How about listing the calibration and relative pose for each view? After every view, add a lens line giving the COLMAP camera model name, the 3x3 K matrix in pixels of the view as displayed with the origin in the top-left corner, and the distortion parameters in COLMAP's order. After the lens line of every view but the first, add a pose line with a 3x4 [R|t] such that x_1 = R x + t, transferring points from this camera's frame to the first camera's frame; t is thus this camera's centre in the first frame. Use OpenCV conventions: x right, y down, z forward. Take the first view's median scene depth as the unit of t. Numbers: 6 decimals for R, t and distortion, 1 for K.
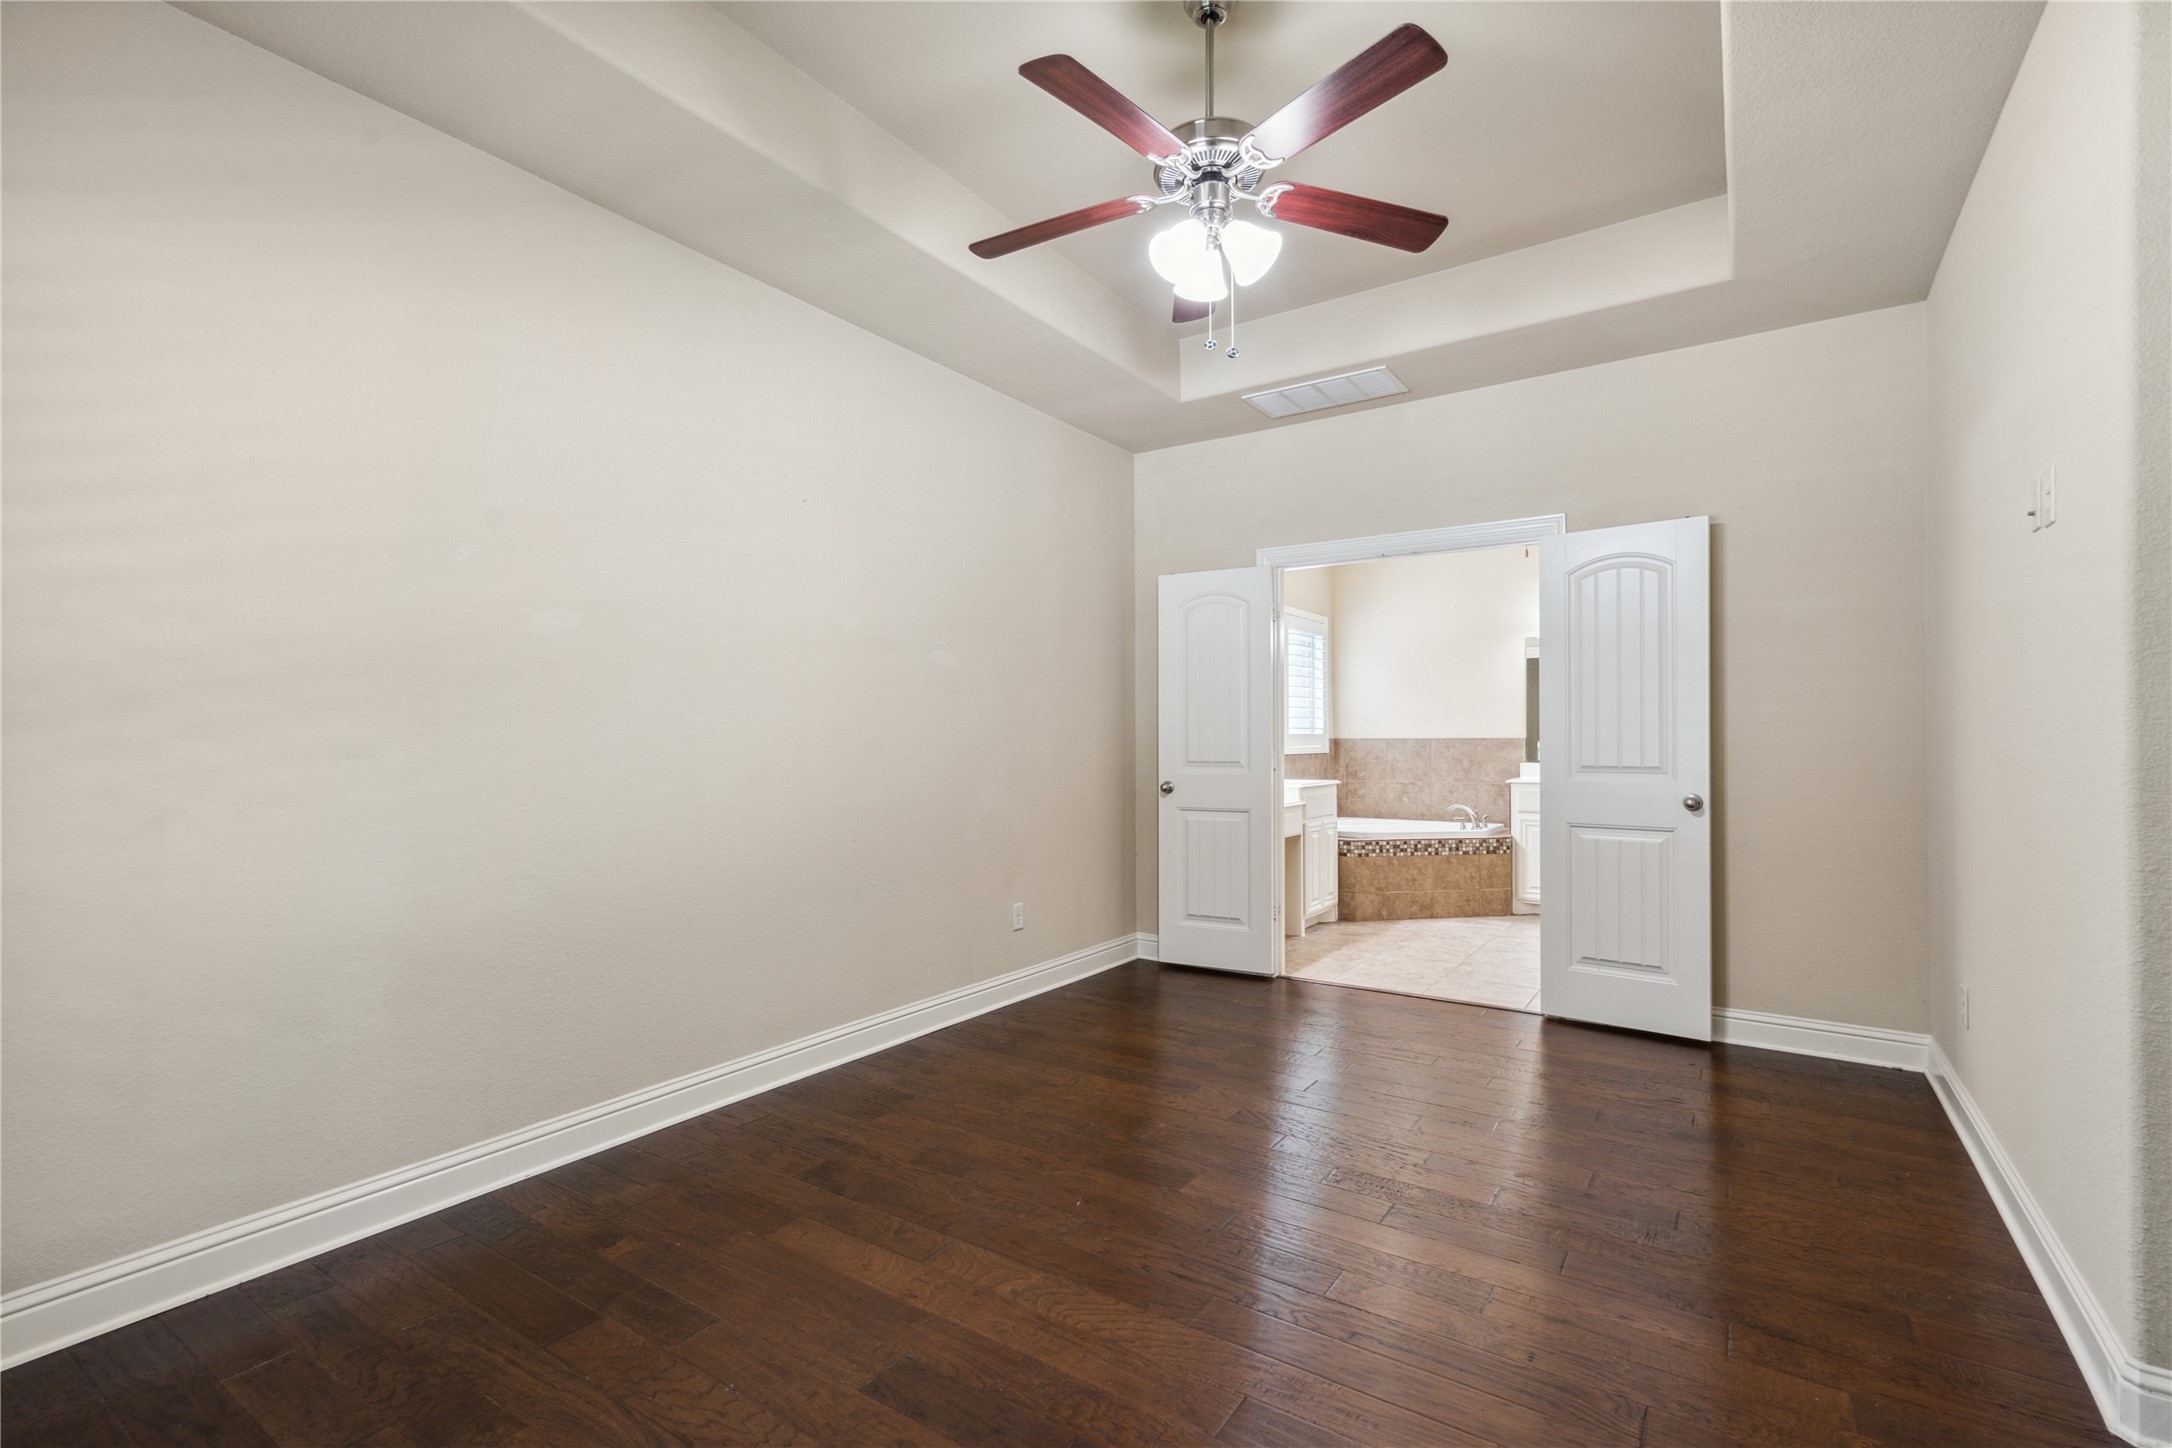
lens RADIAL K [[987.7, 0, 1071.1], [0, 987.7, 732.3], [0, 0, 1]] dist [-0.003073, 0.000014]
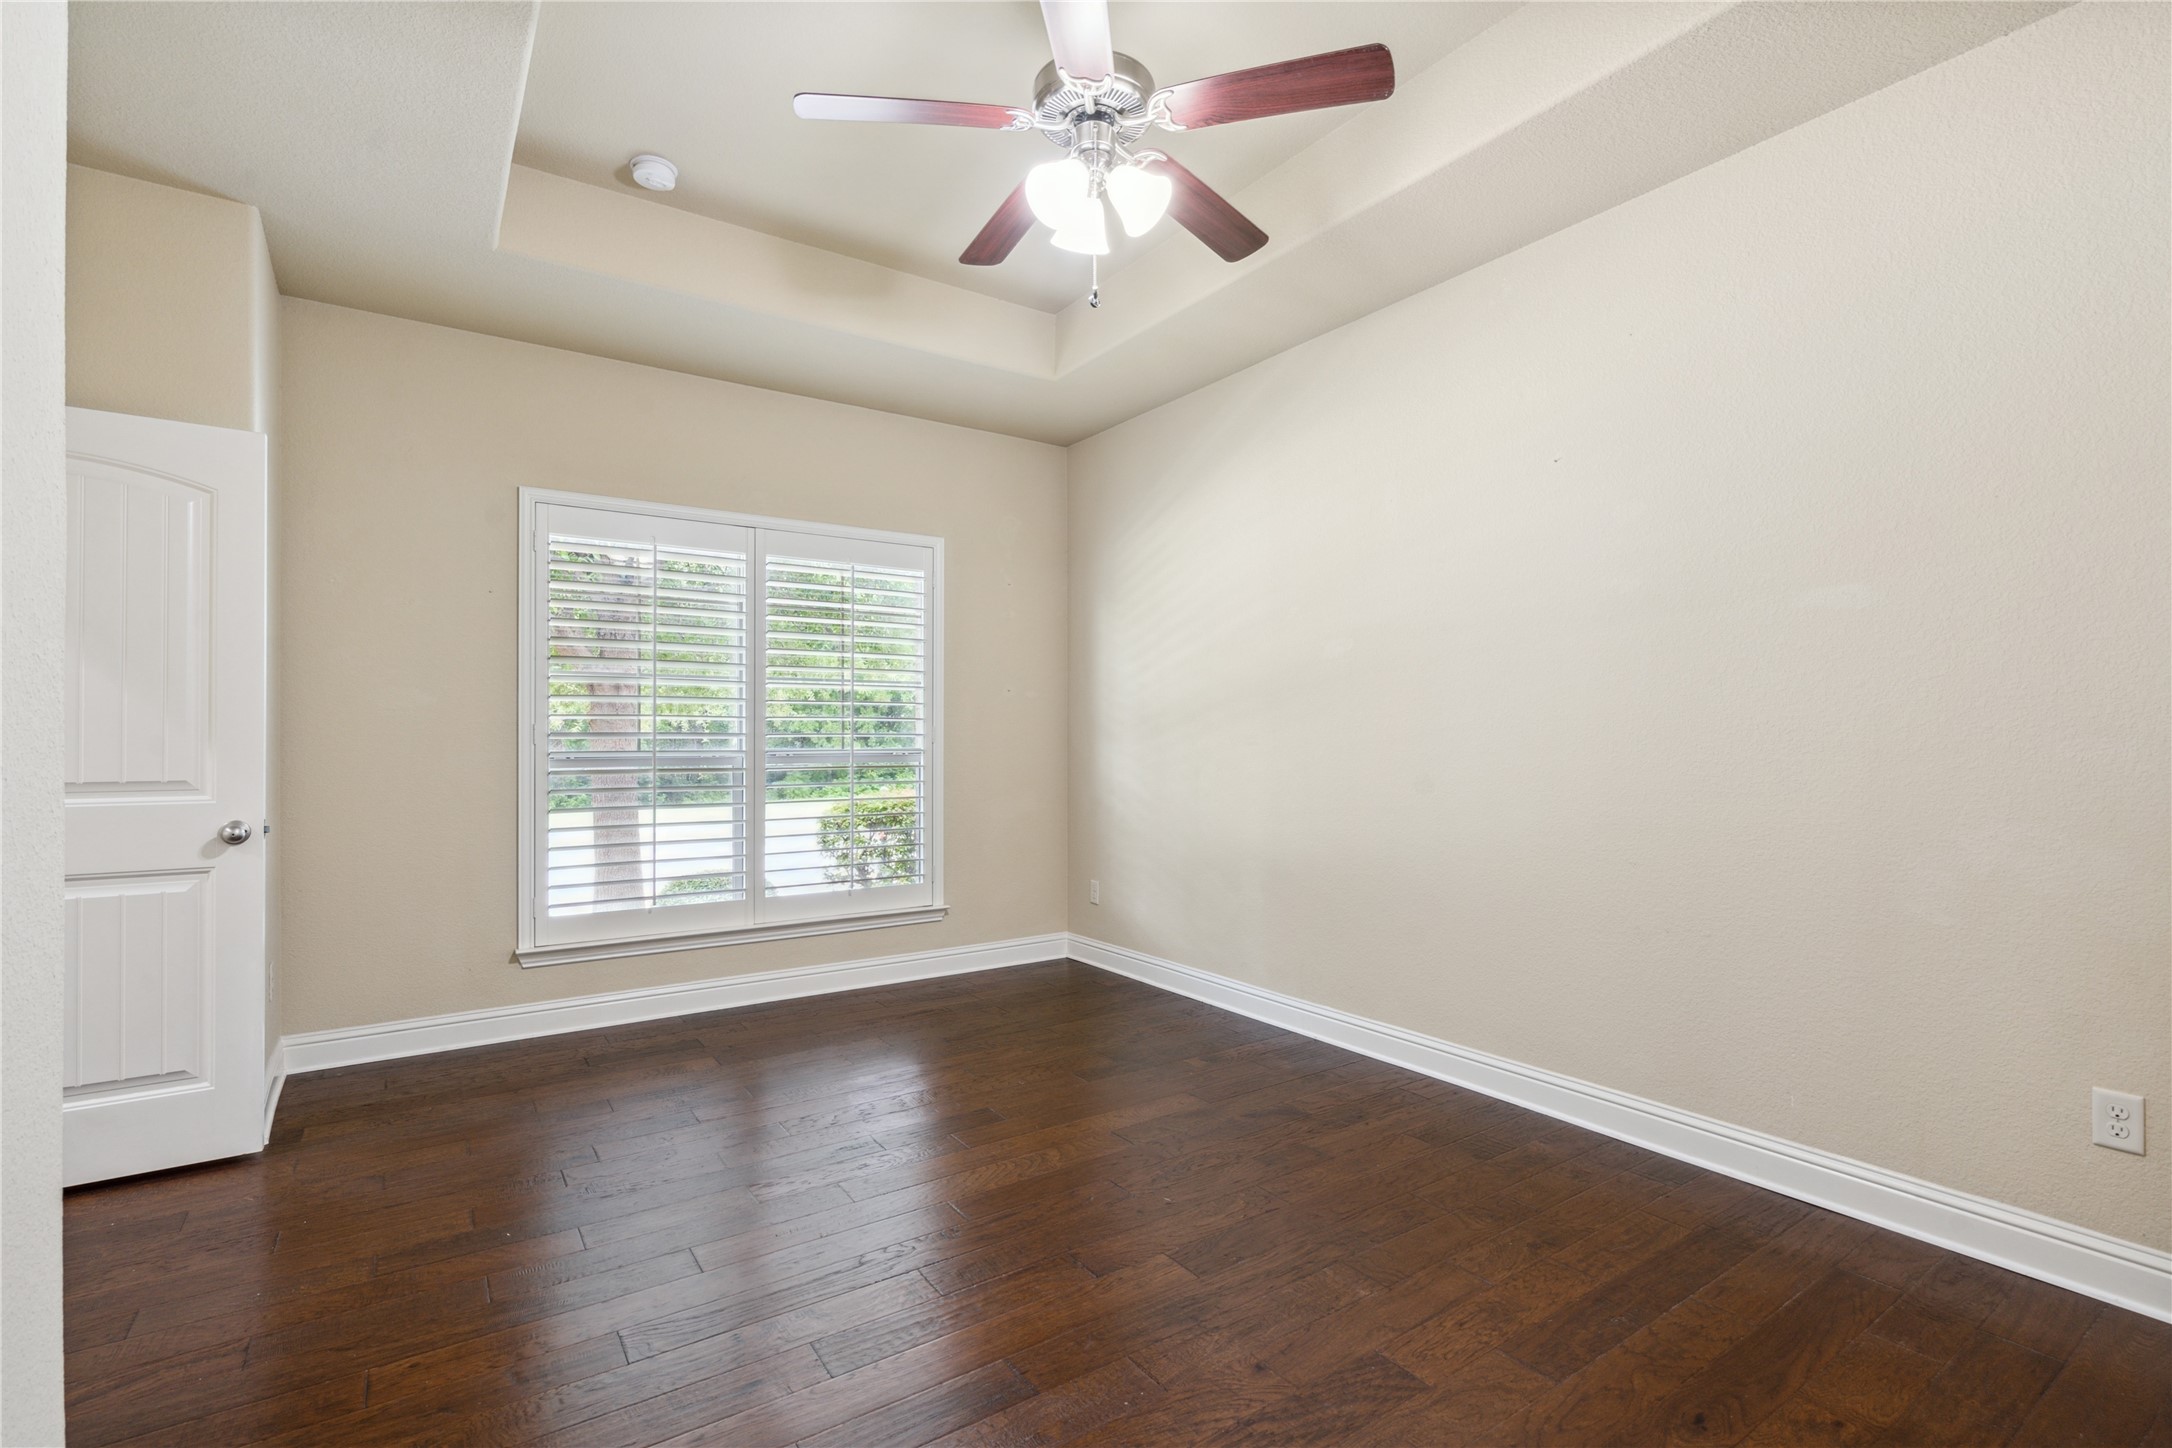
lens RADIAL K [[991.6, 0, 1079.0], [0, 991.6, 730.3], [0, 0, 1]] dist [-0.004220, 0.000637]
pose [[-0.364653, 0.003171, -0.931138, 0.831602], [0.015930, 0.999869, -0.002833, -0.001606], [0.931007, -0.015866, -0.364656, 1.092715]]
